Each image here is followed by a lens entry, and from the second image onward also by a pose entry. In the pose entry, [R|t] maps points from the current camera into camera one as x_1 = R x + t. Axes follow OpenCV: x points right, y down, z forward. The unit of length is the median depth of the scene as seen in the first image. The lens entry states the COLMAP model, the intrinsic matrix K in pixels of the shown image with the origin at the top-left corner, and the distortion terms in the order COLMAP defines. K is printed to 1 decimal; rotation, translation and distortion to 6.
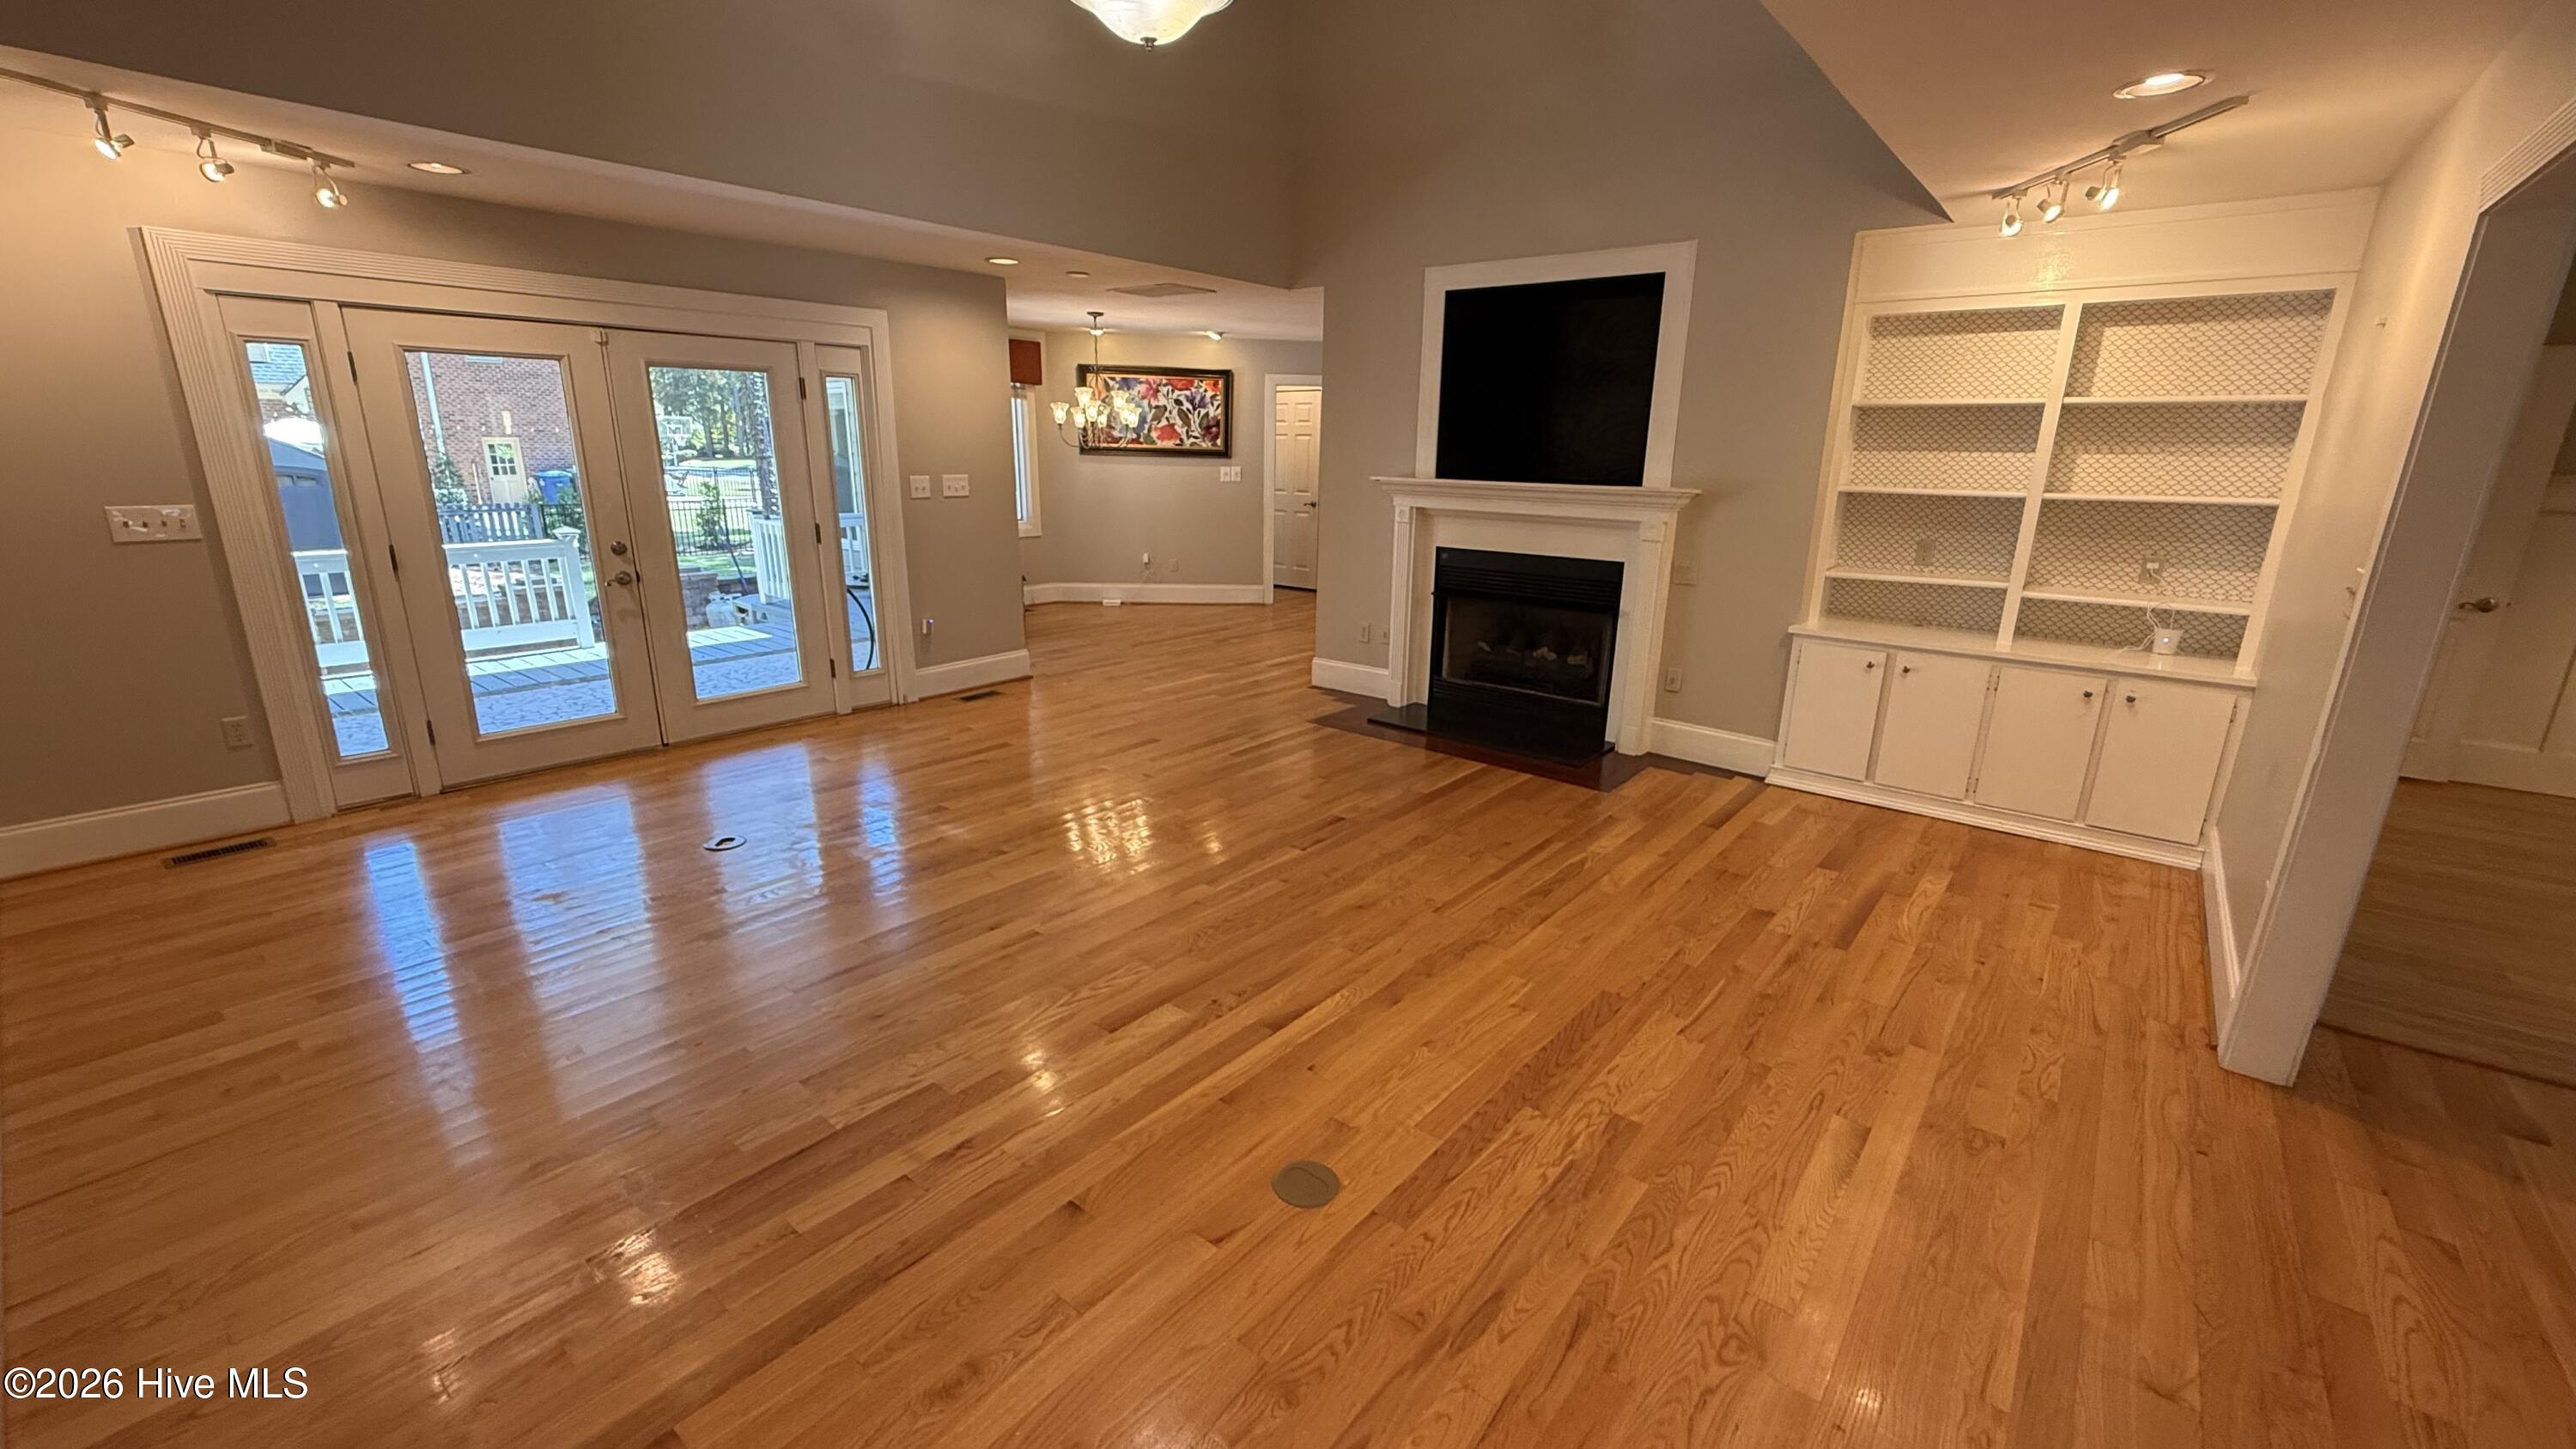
lens RADIAL K [[1022.2, 0, 1291.1], [0, 1022.2, 728.5], [0, 0, 1]] dist [0.000653, -0.000601]
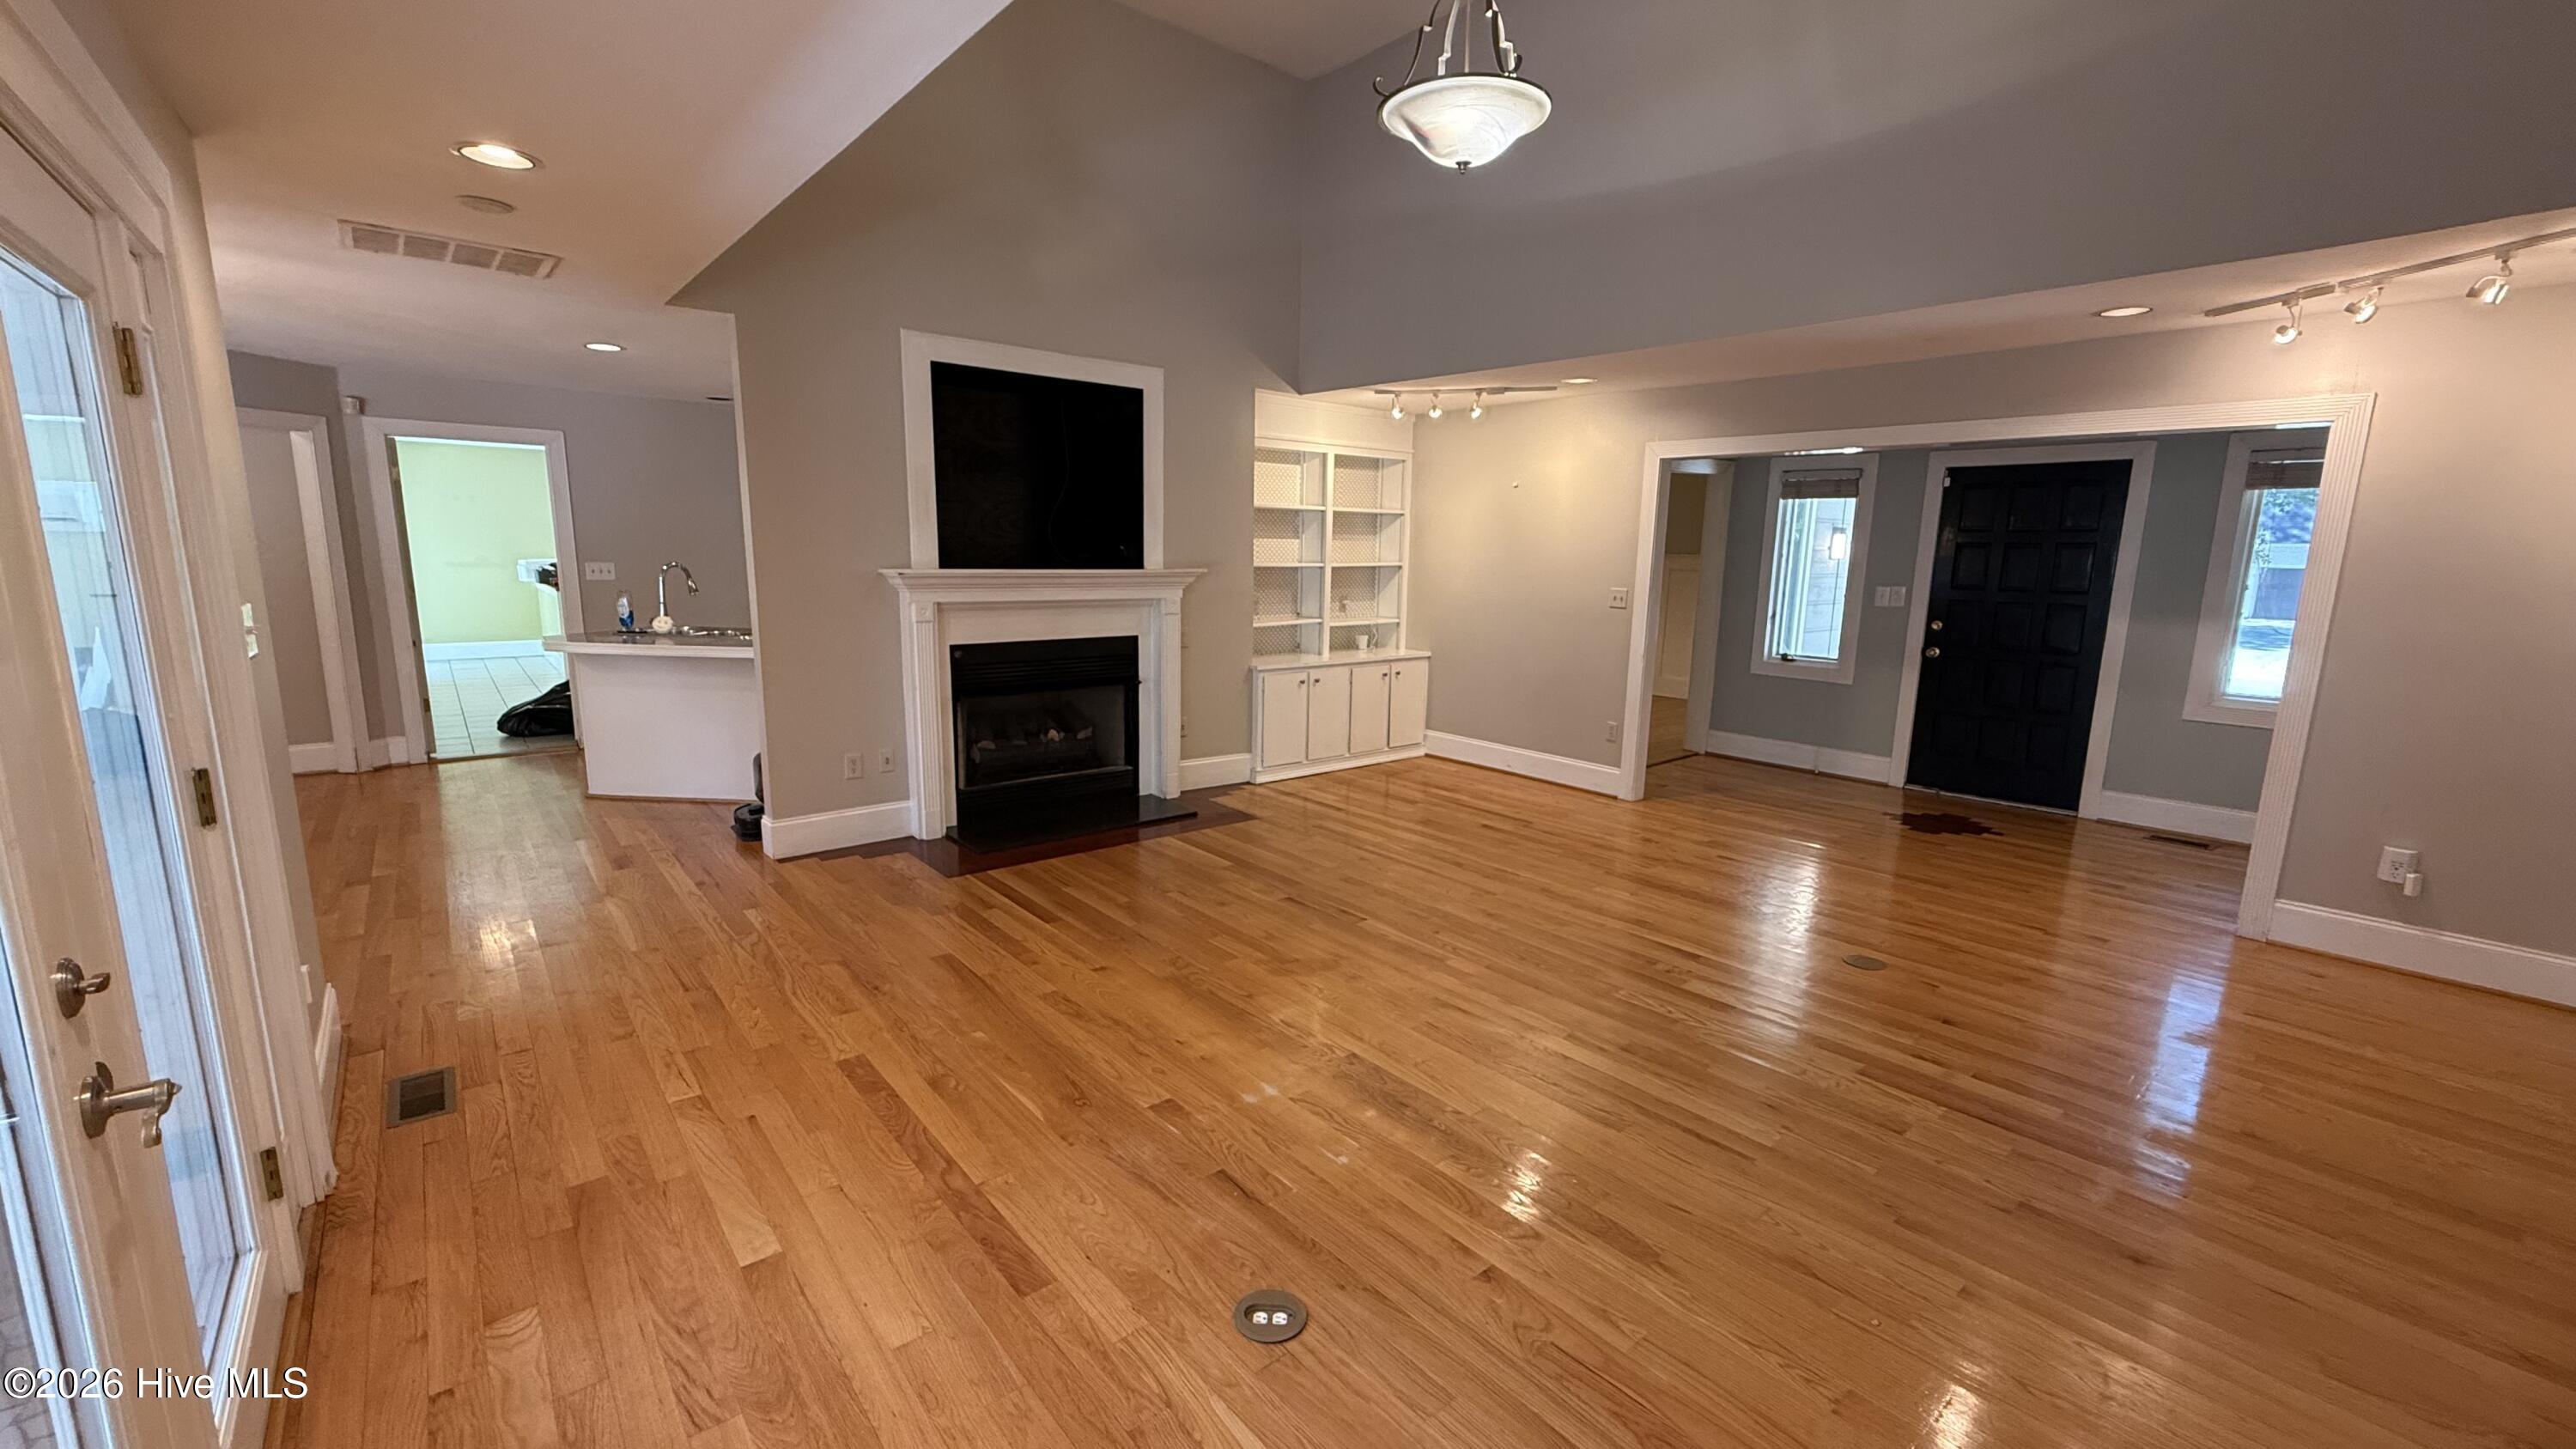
lens RADIAL K [[1022.2, 0, 1285.6], [0, 1022.2, 718.7], [0, 0, 1]] dist [0.000653, -0.000601]
pose [[0.185368, -0.176675, 0.966656, -0.660307], [0.250052, 0.959805, 0.127472, -0.156232], [-0.950323, 0.218085, 0.222095, 0.543067]]
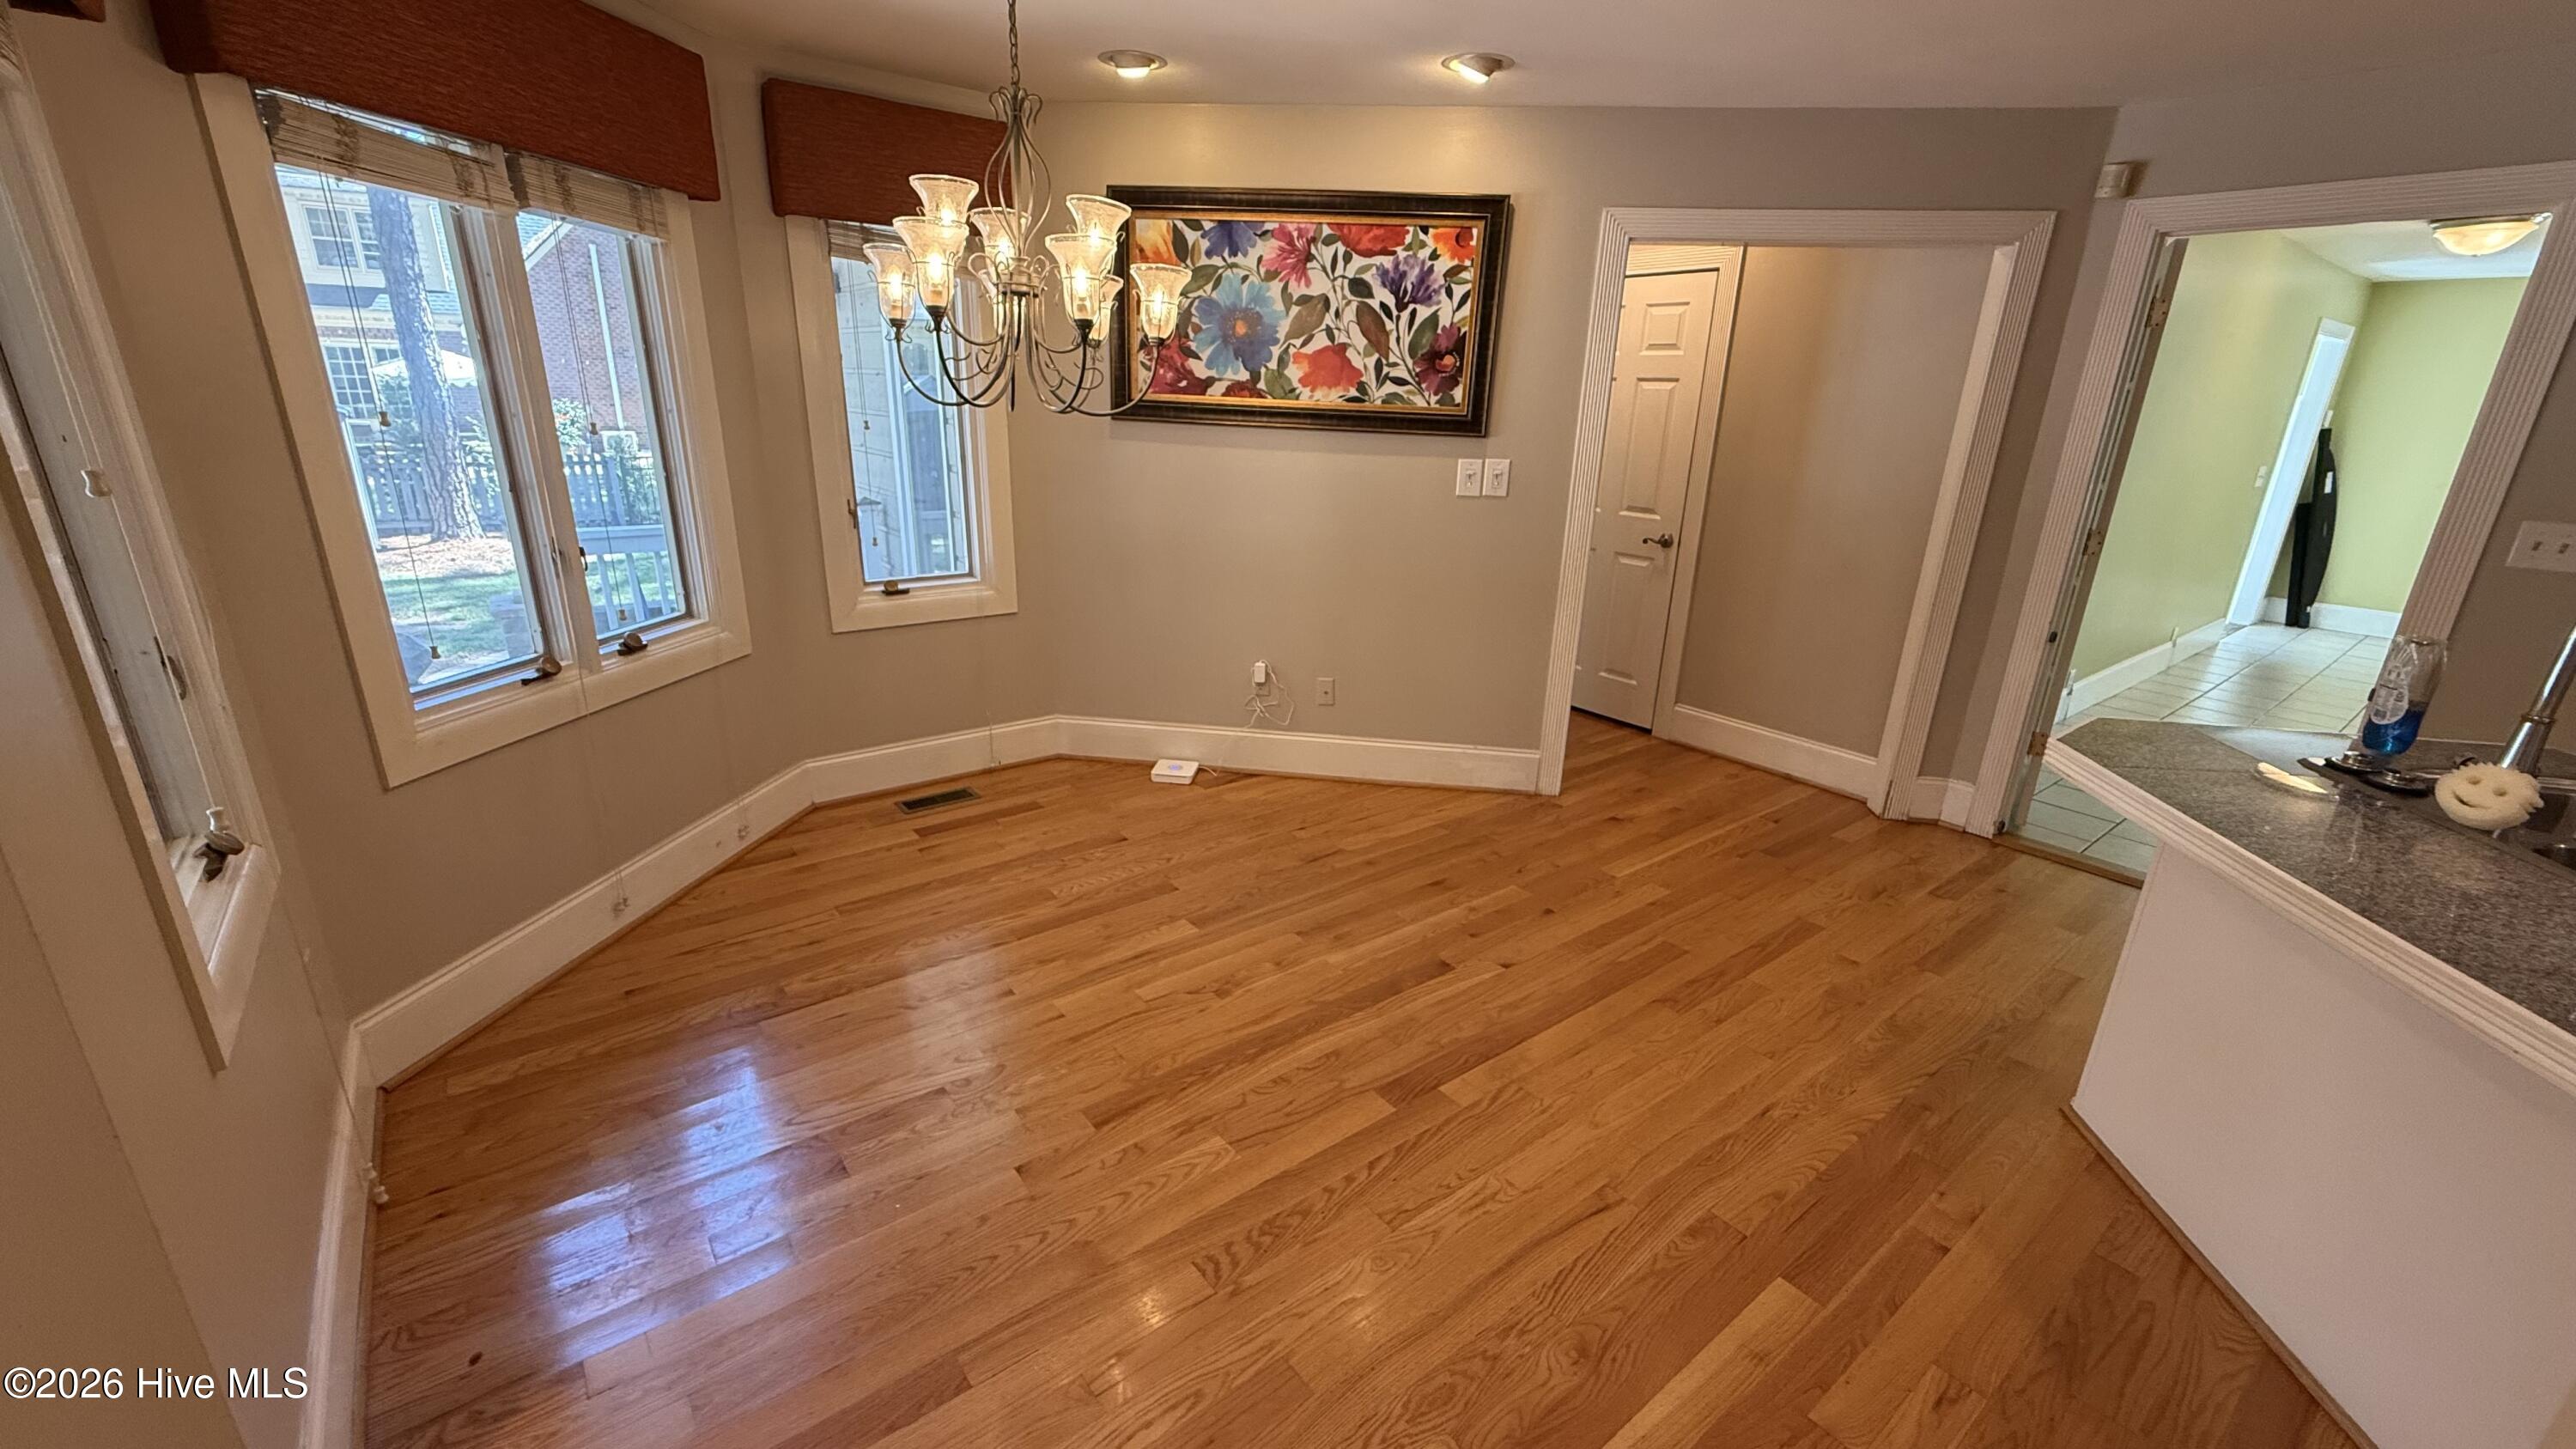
lens RADIAL K [[1022.2, 0, 1288.9], [0, 1022.2, 722.6], [0, 0, 1]] dist [0.000653, -0.000601]
pose [[0.975389, 0.079952, -0.205484, -0.070535], [-0.071333, 0.996247, 0.049027, -0.274301], [0.208633, -0.033163, 0.977432, 0.971427]]
